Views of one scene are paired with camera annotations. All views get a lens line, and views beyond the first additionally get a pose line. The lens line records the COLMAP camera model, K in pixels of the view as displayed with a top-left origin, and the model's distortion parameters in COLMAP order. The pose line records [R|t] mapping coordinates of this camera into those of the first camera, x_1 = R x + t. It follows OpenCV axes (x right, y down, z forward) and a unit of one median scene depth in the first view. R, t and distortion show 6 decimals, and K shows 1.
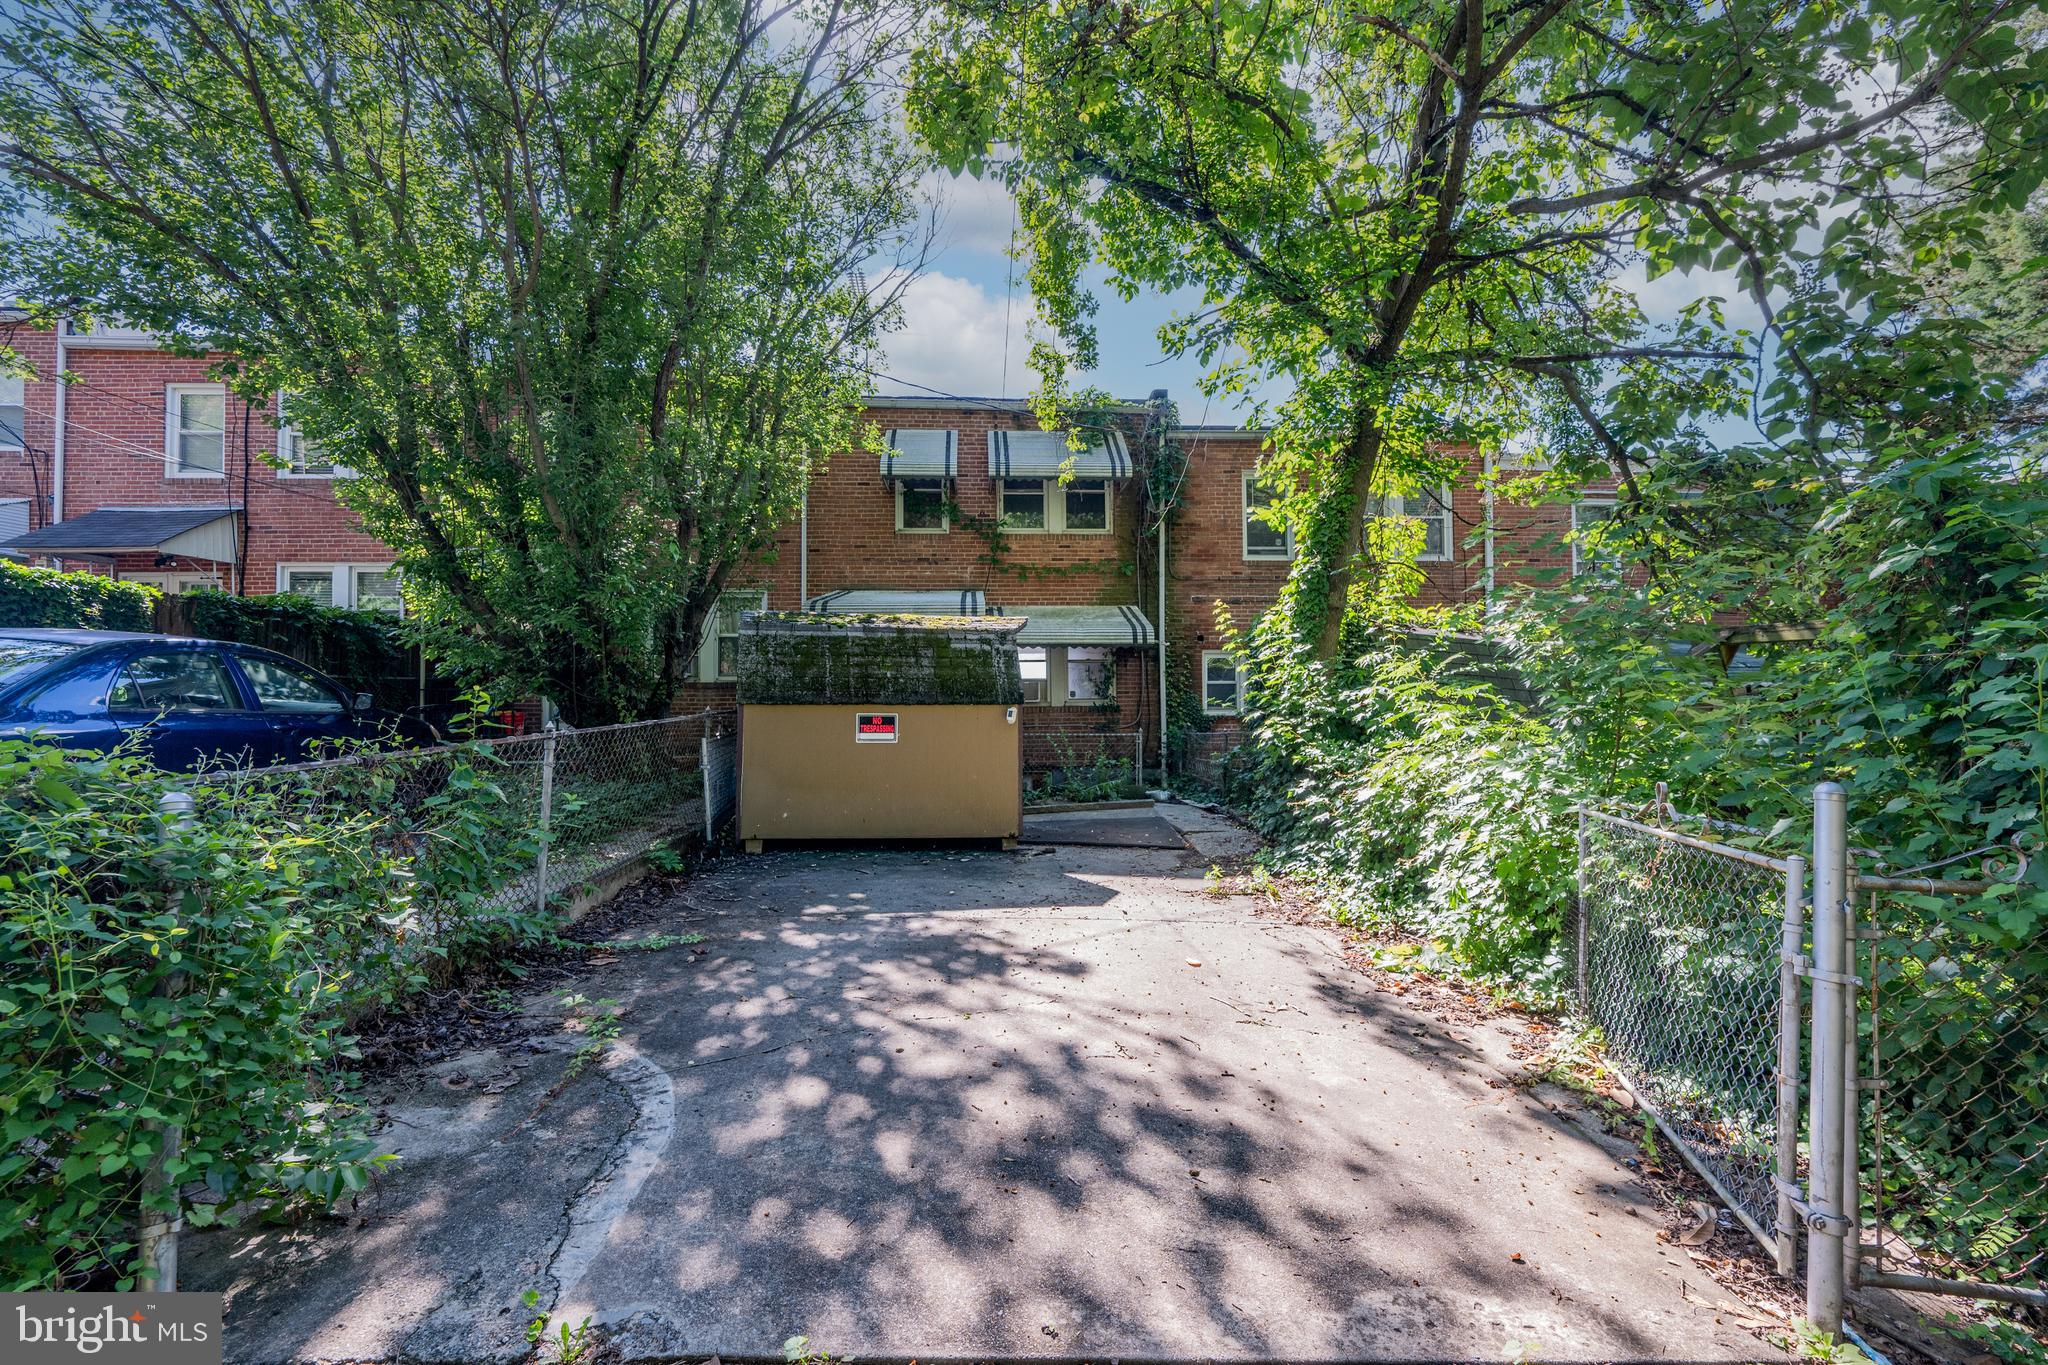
lens RADIAL K [[850.6, 0, 1013.7], [0, 850.6, 691.1], [0, 0, 1]] dist [-0.000811, 0.000067]
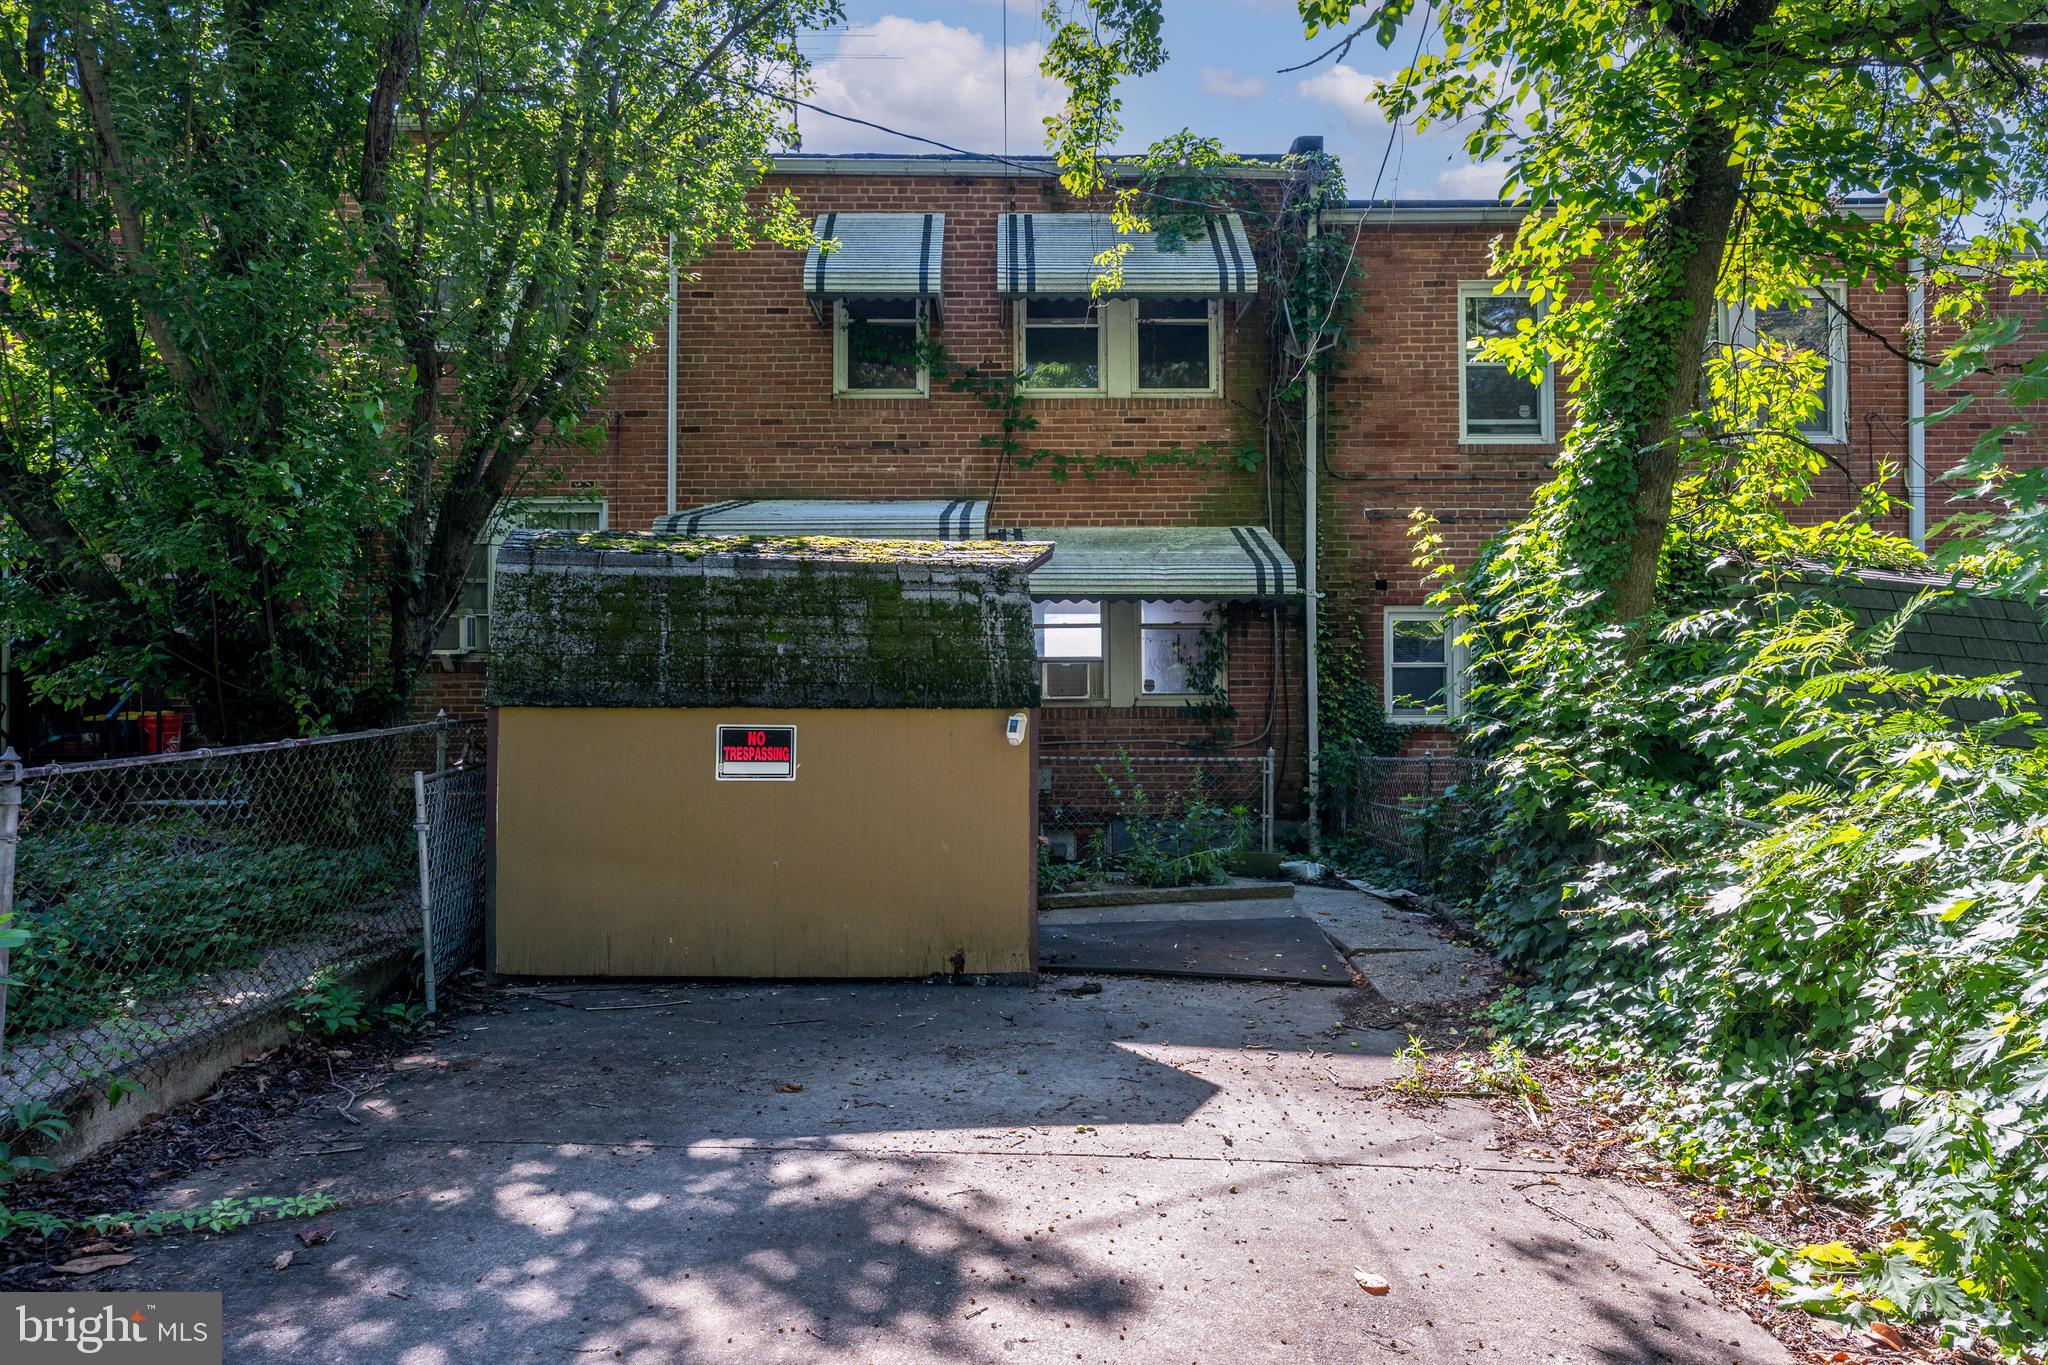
lens RADIAL K [[1392.4, 0, 1031.1], [0, 1392.4, 676.7], [0, 0, 1]] dist [0.008013, -0.004285]
pose [[0.999623, 0.002222, -0.027378, 0.029784], [-0.002238, 0.999997, -0.000561, -0.002823], [0.027377, 0.000622, 0.999625, 0.151668]]
